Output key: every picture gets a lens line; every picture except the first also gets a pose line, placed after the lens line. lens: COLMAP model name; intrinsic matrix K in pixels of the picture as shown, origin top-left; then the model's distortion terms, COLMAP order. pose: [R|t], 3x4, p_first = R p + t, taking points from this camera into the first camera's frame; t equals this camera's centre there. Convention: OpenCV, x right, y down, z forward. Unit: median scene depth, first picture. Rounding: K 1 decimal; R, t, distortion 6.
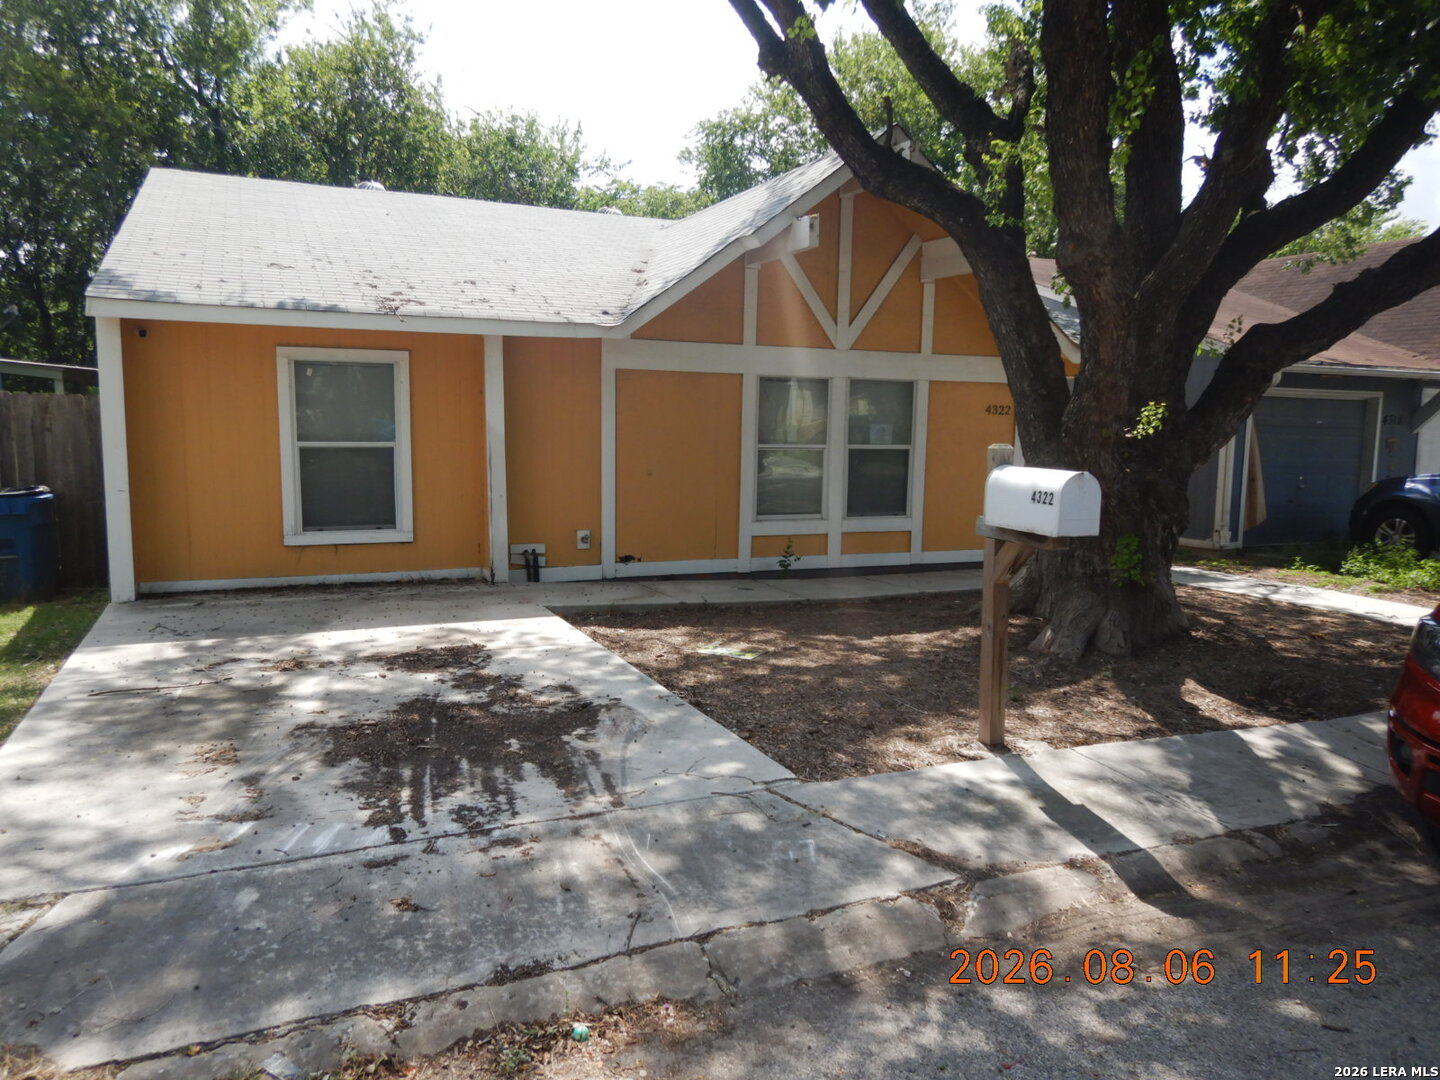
lens RADIAL K [[1027.8, 0, 719.9], [0, 1027.8, 544.9], [0, 0, 1]] dist [0.000670, -0.000497]
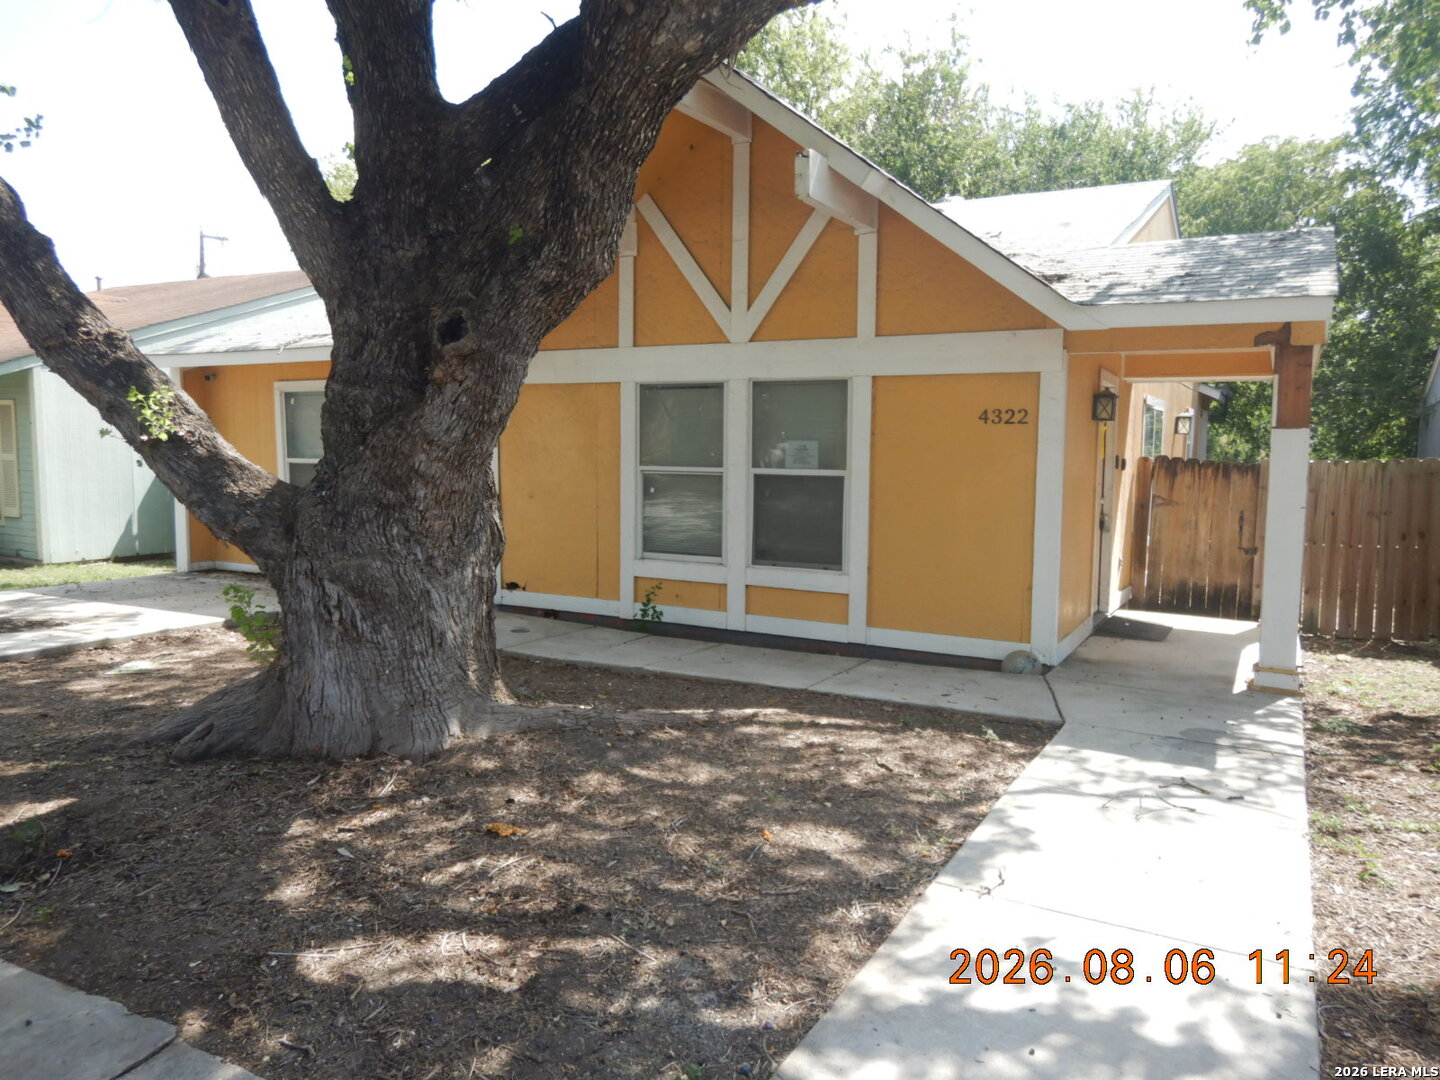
lens RADIAL K [[1027.8, 0, 720.2], [0, 1027.8, 537.2], [0, 0, 1]] dist [0.000670, -0.000497]
pose [[0.623859, 0.066387, -0.778712, 0.693648], [-0.087670, 0.996041, 0.014679, -0.056233], [0.776604, 0.059112, 0.627210, 0.513516]]
